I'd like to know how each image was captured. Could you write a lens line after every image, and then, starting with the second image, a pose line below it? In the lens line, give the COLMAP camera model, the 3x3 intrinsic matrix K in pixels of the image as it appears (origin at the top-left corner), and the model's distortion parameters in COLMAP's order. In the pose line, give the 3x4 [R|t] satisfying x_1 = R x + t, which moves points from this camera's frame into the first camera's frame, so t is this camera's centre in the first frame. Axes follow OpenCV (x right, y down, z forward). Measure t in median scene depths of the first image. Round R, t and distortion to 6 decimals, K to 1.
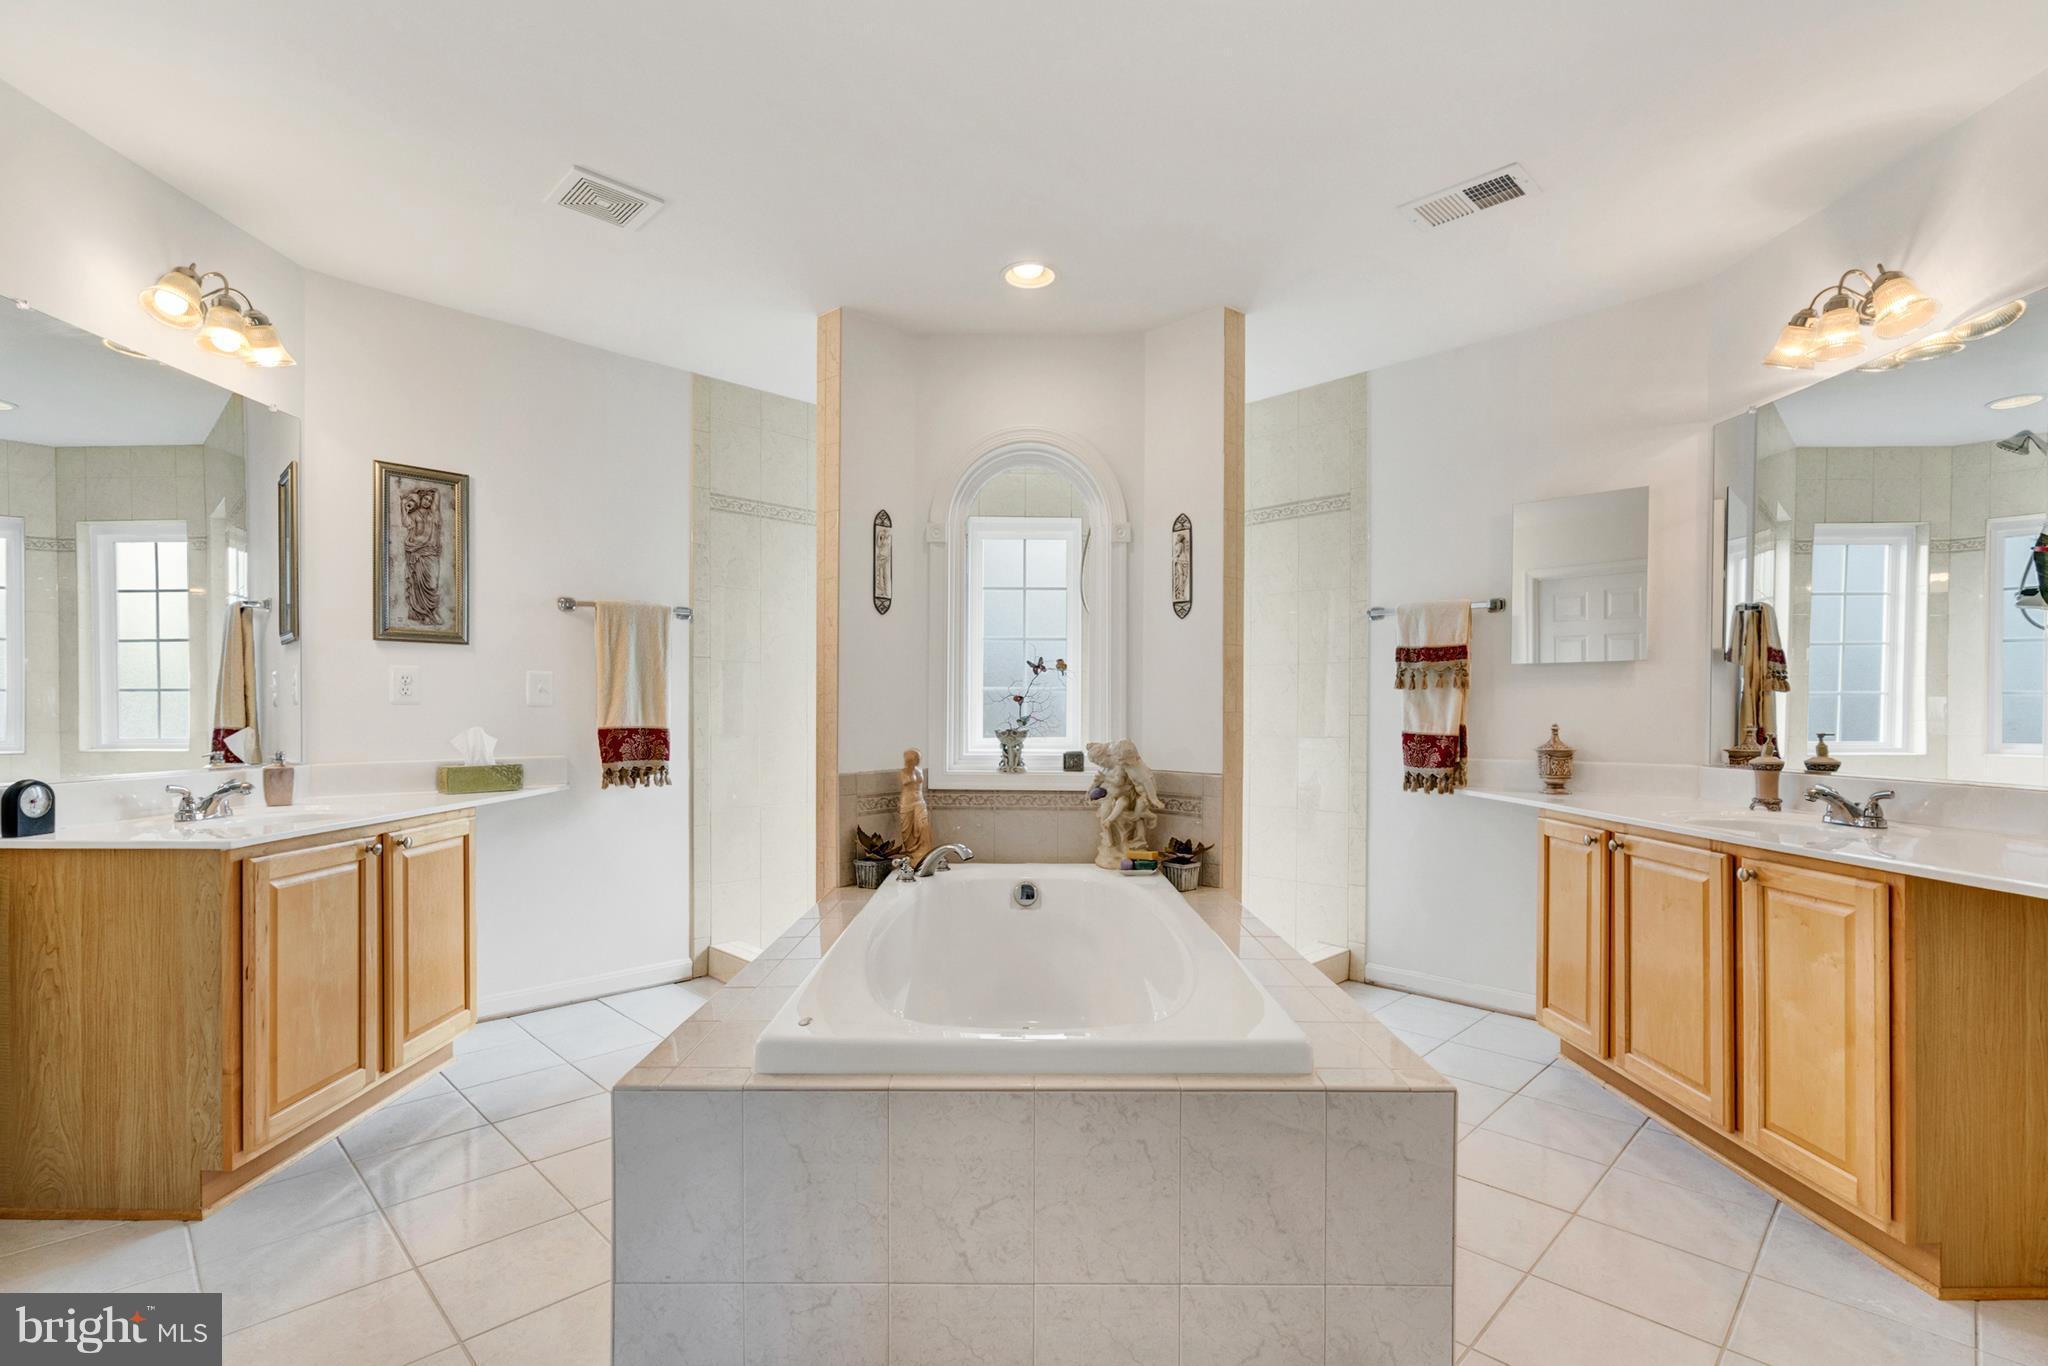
lens RADIAL K [[980.2, 0, 993.8], [0, 980.2, 712.4], [0, 0, 1]] dist [0.003729, 0.001497]
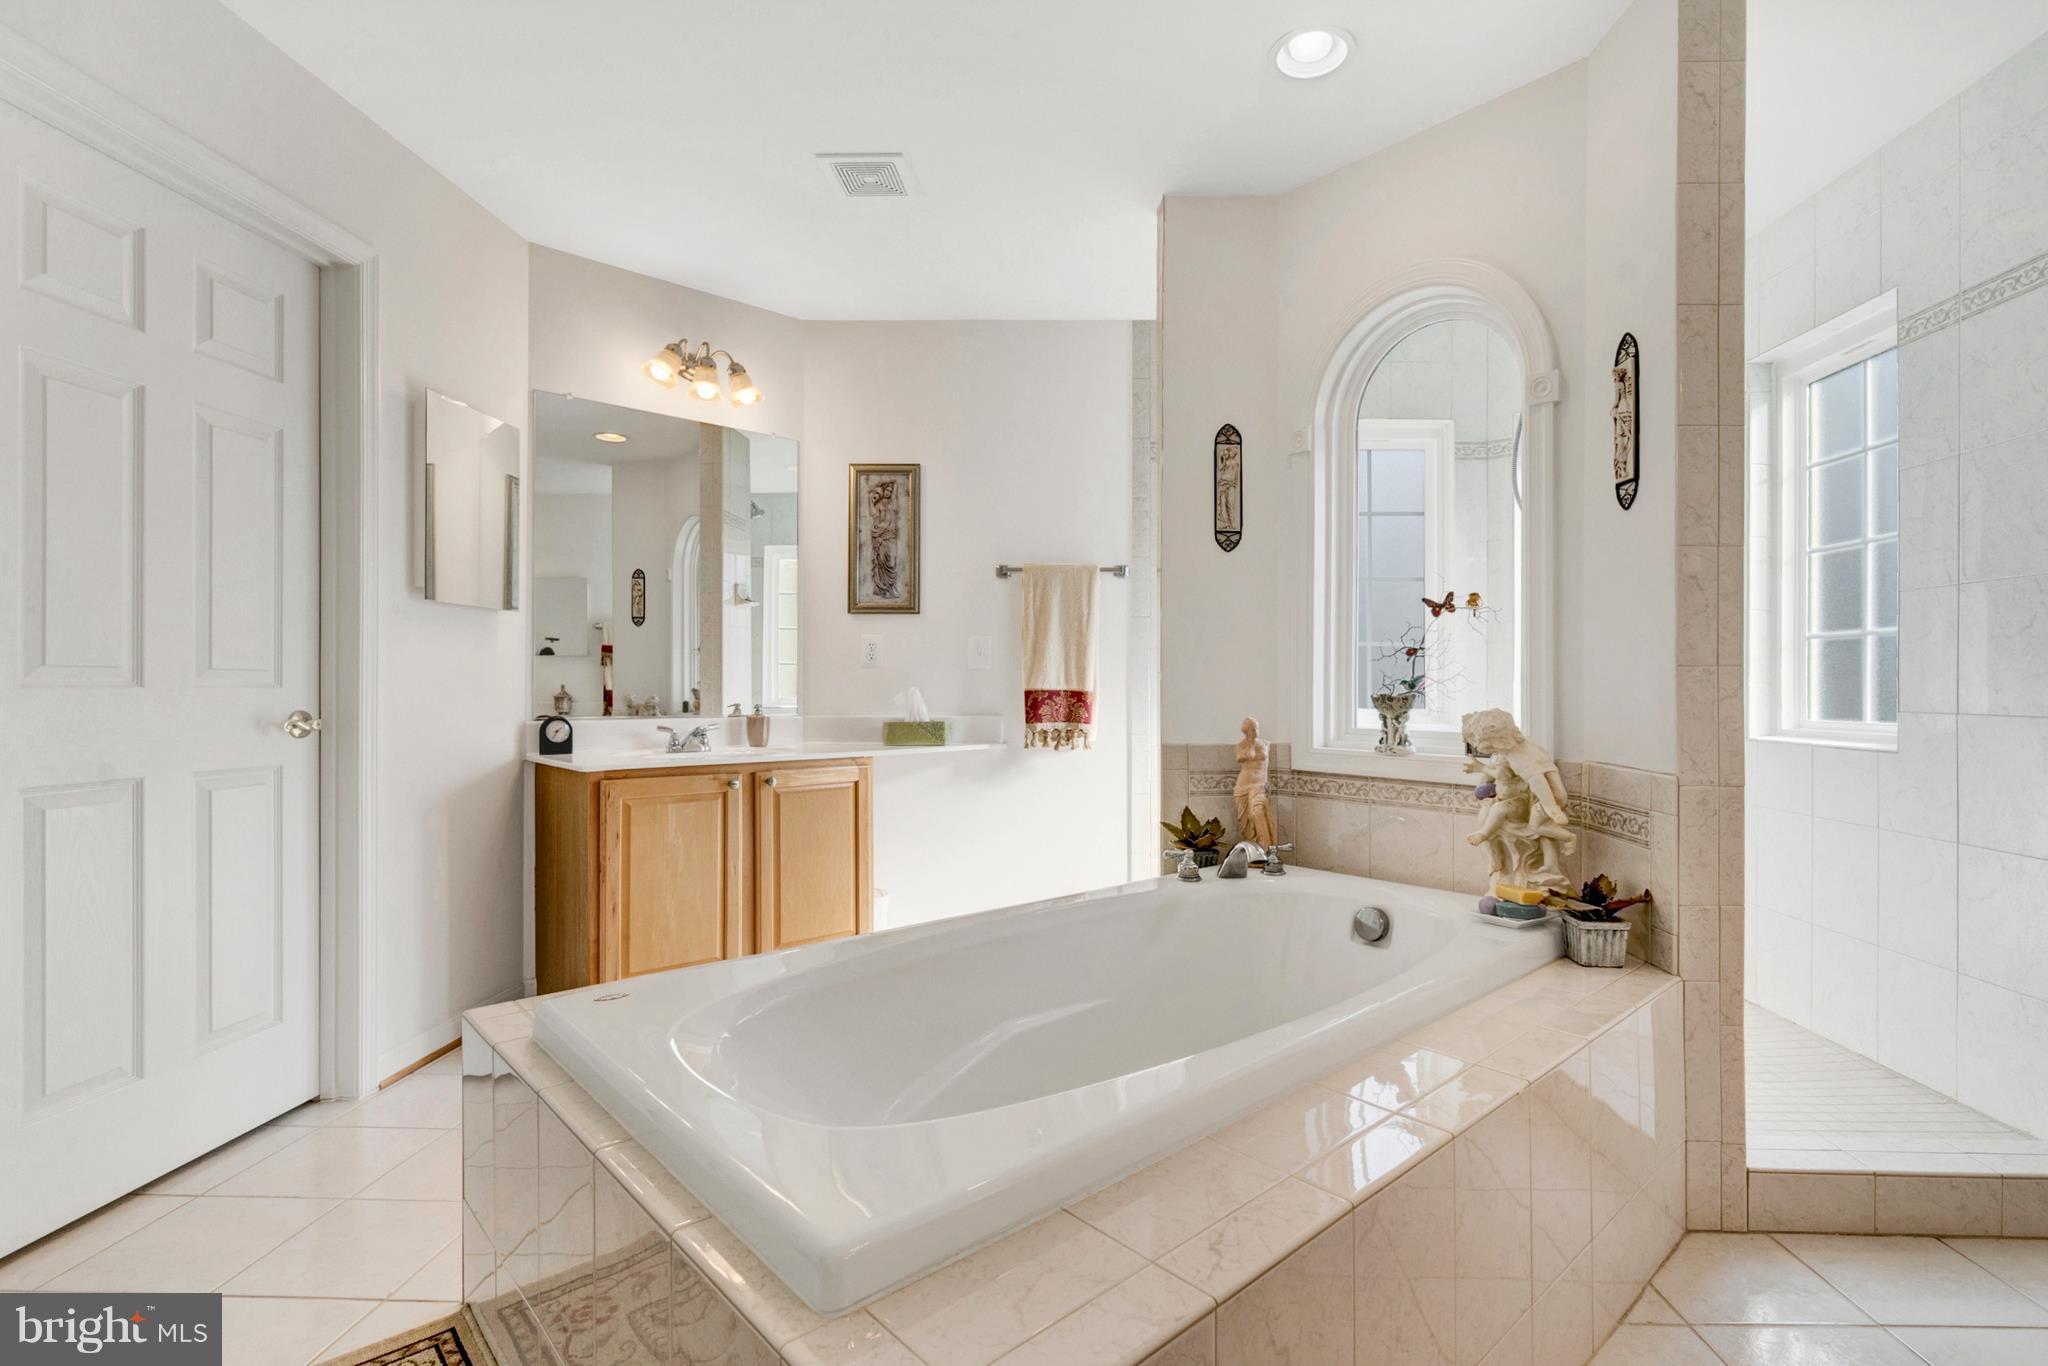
lens RADIAL K [[980.2, 0, 1034.0], [0, 980.2, 686.4], [0, 0, 1]] dist [0.003729, 0.001497]
pose [[0.687803, 0.002730, -0.725892, 0.375022], [-0.001704, 0.999996, 0.002146, 0.011180], [0.725895, -0.000240, 0.687805, 0.325307]]
